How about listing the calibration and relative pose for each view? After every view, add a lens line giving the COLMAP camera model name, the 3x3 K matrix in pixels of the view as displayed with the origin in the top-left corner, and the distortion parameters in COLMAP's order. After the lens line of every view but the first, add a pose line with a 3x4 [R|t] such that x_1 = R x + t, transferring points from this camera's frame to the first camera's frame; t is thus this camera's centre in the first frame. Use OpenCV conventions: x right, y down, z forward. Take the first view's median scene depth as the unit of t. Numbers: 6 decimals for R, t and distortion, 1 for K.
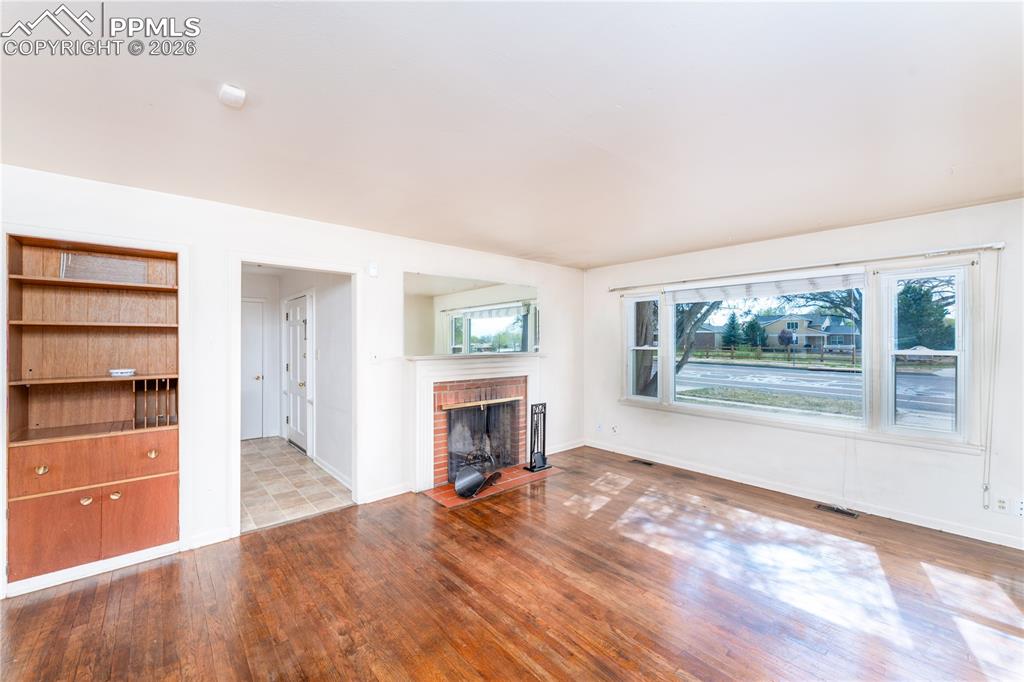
lens RADIAL K [[406.6, 0, 514.0], [0, 406.6, 341.6], [0, 0, 1]] dist [0.003842, 0.000369]
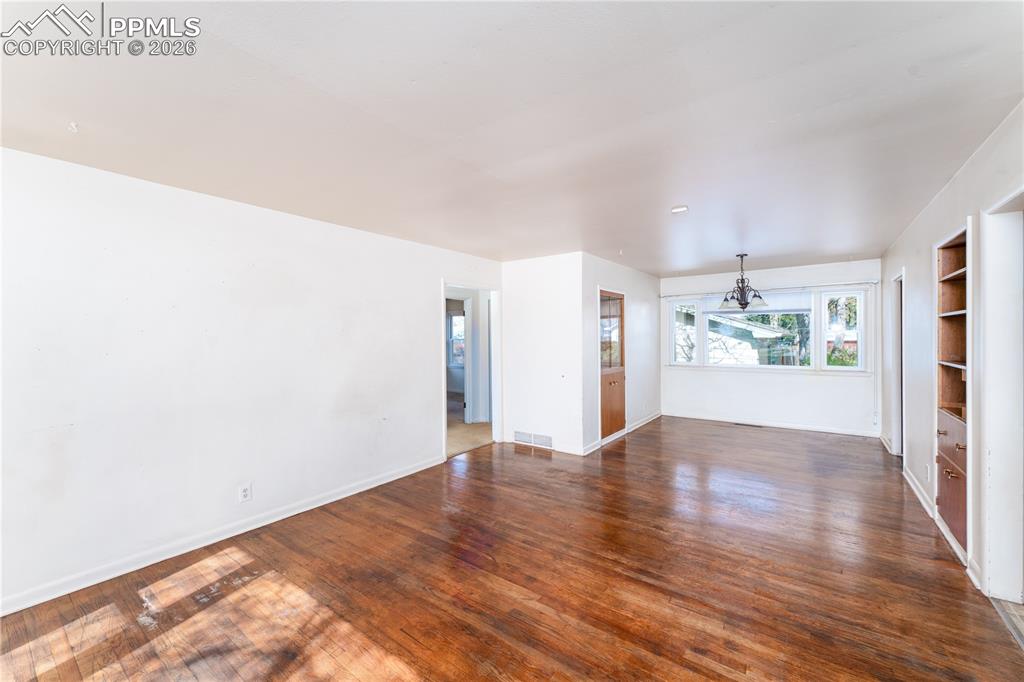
lens RADIAL K [[406.6, 0, 510.9], [0, 406.6, 338.0], [0, 0, 1]] dist [0.003842, 0.000369]
pose [[-0.978299, 0.008612, -0.207021, 0.382841], [0.007428, 0.999951, 0.006494, 0.004118], [0.207067, 0.004815, -0.978315, 1.933834]]
